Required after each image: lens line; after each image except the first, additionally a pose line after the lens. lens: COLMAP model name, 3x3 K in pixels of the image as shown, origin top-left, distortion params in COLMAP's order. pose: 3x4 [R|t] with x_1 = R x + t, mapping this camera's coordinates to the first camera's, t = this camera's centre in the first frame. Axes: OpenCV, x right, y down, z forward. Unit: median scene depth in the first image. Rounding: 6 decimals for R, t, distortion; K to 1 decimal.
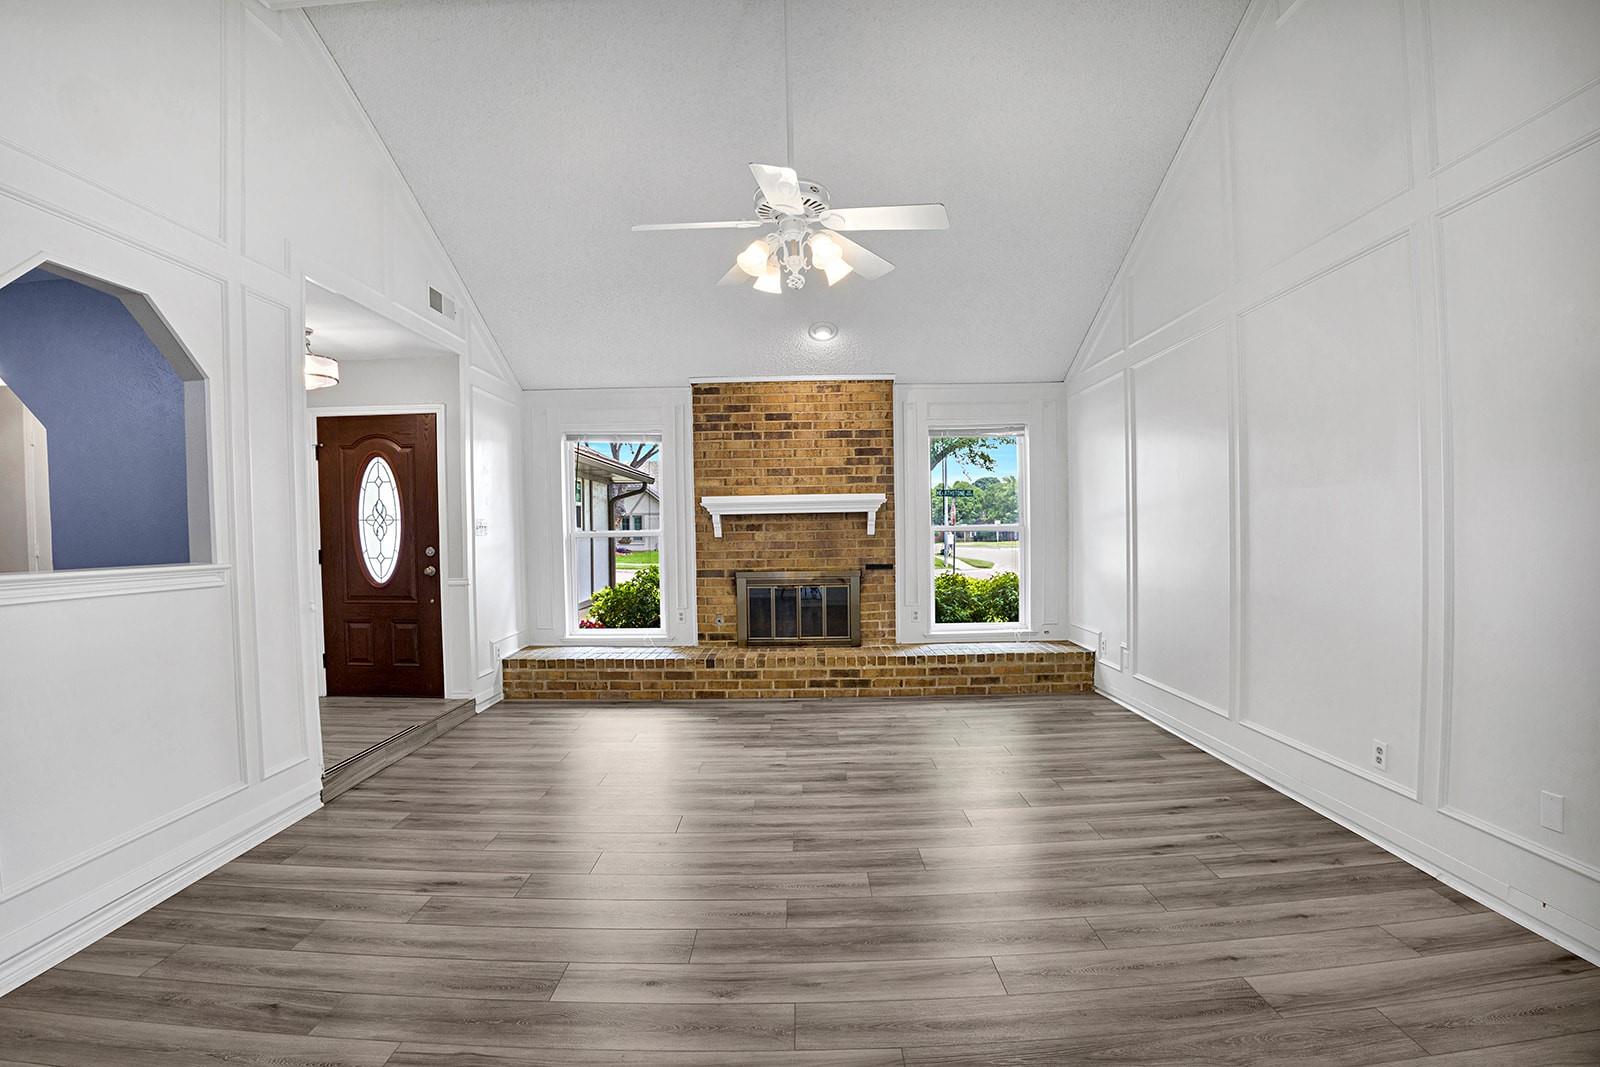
lens RADIAL K [[712.0, 0, 800.0], [0, 712.0, 533.5], [0, 0, 1]] dist [-0.106098, 0.016756]
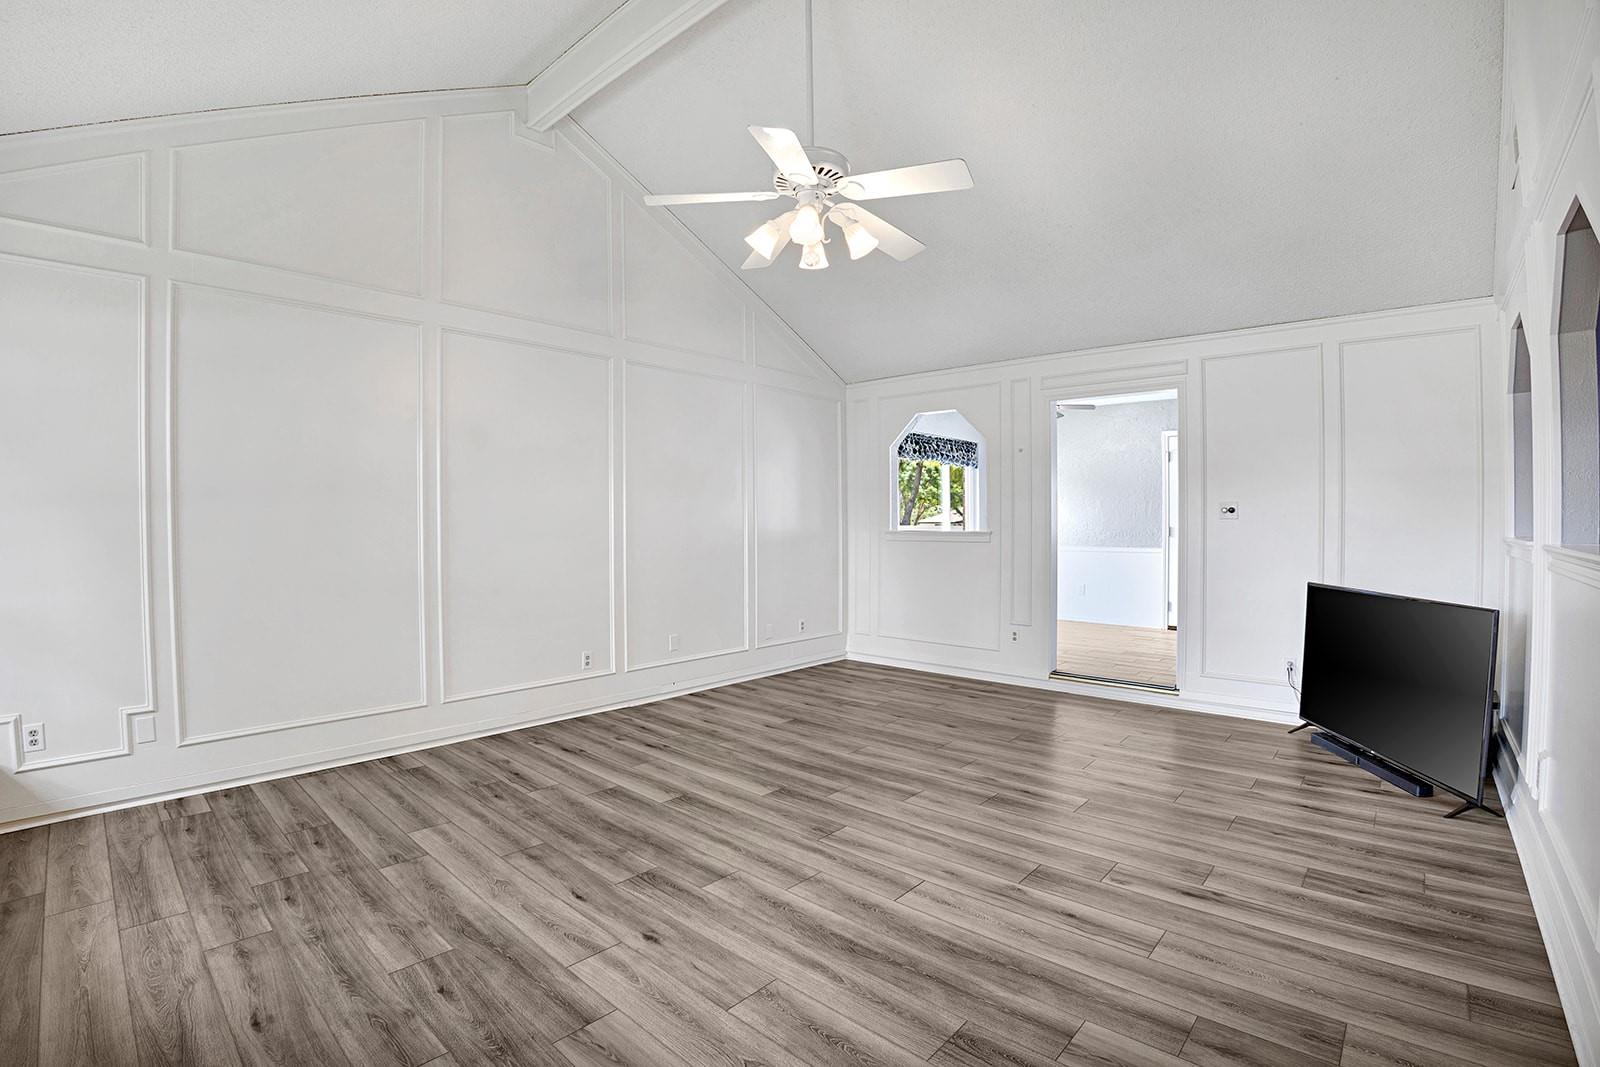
lens RADIAL K [[712.0, 0, 800.0], [0, 712.0, 533.5], [0, 0, 1]] dist [-0.106098, 0.016756]
pose [[-0.729999, 0.004758, 0.683431, -0.620648], [0.018307, 0.999753, 0.012594, 0.004705], [-0.683203, 0.021705, -0.729906, 1.656318]]
